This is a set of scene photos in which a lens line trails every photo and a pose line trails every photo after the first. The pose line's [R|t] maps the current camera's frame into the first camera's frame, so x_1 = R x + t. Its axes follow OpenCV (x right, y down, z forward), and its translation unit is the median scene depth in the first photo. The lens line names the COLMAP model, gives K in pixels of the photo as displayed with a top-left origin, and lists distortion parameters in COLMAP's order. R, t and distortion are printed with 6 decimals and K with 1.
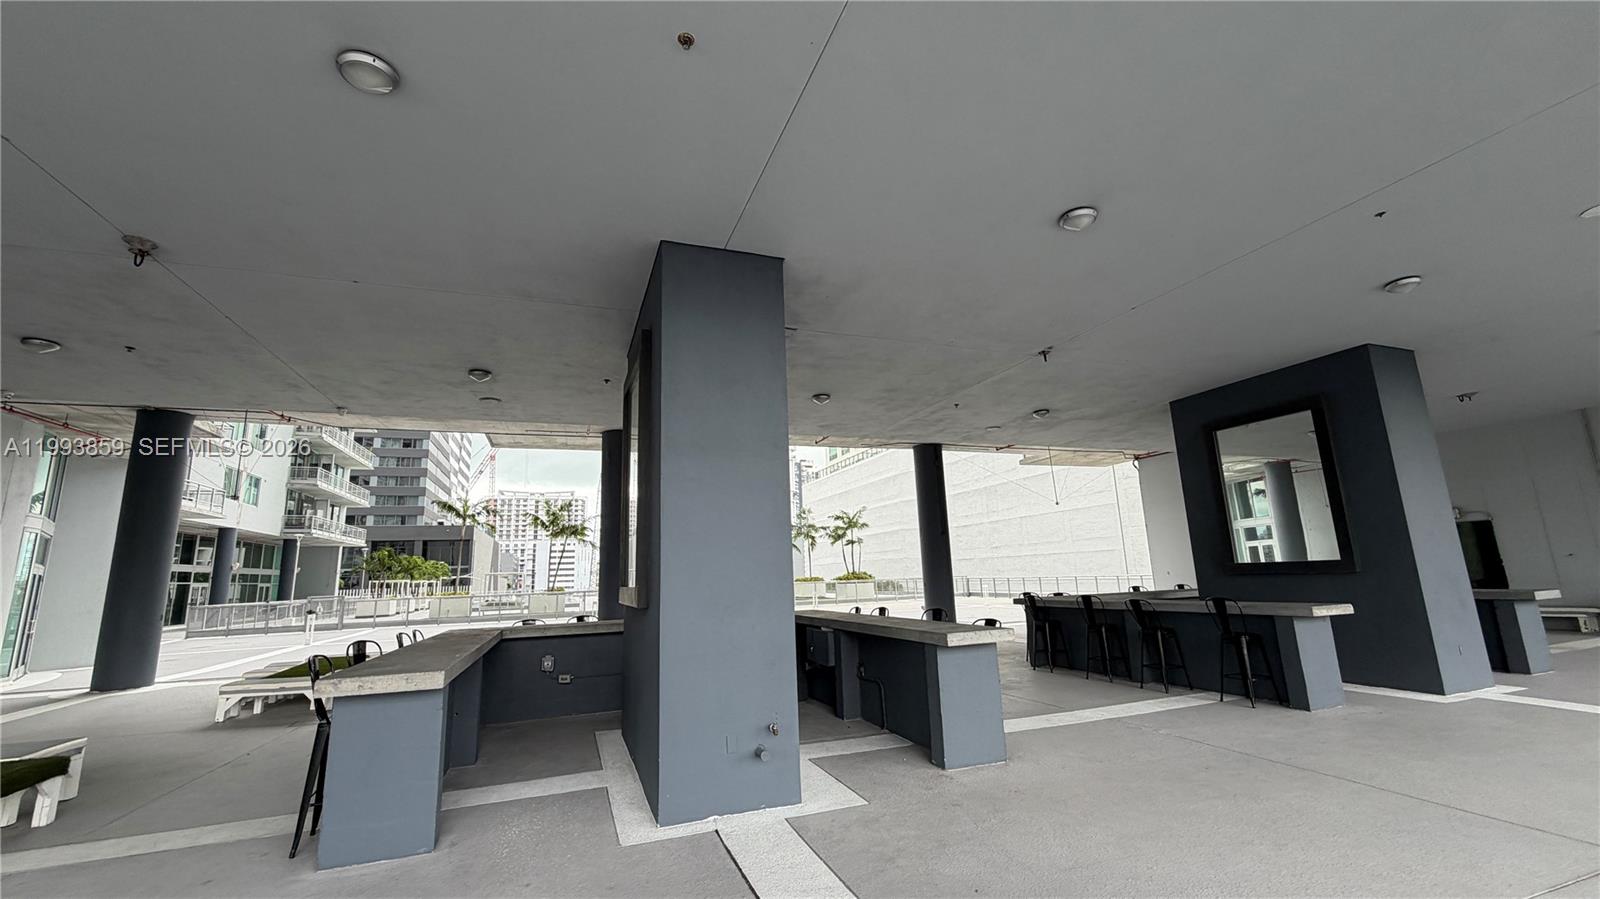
lens RADIAL K [[642.1, 0, 800.0], [0, 642.1, 449.5], [0, 0, 1]] dist [0.002577, 0.000075]
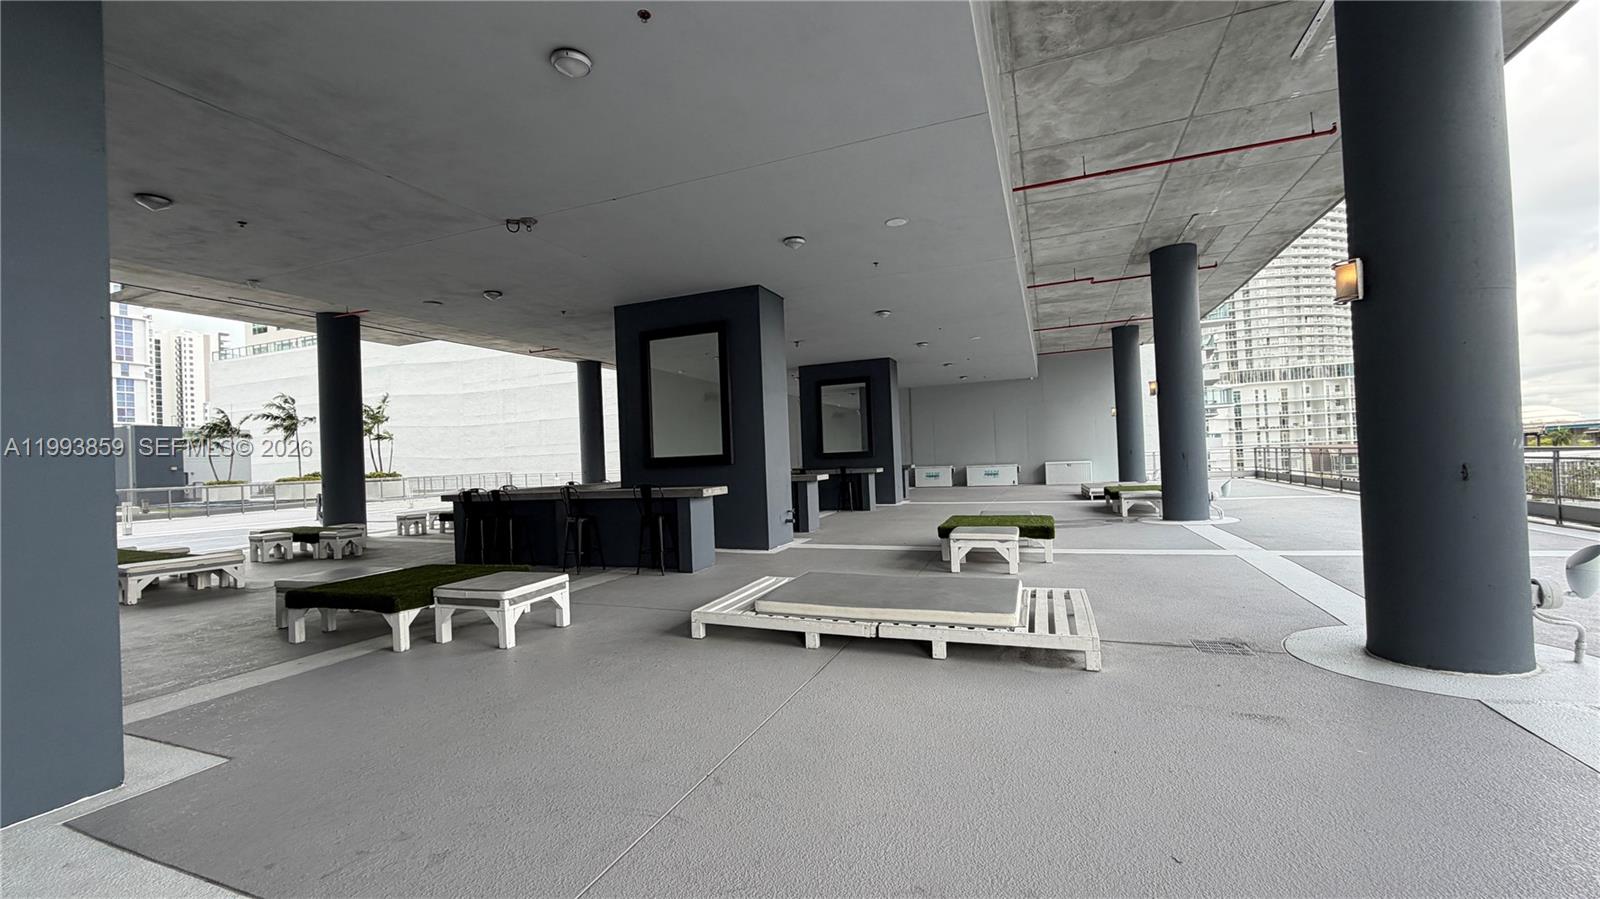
lens RADIAL K [[642.1, 0, 800.0], [0, 642.1, 449.5], [0, 0, 1]] dist [0.002577, 0.000075]
pose [[0.660259, 0.016977, 0.750846, -0.172609], [-0.128215, 0.987616, 0.090416, -0.001221], [-0.740013, -0.155968, 0.654259, -0.051802]]
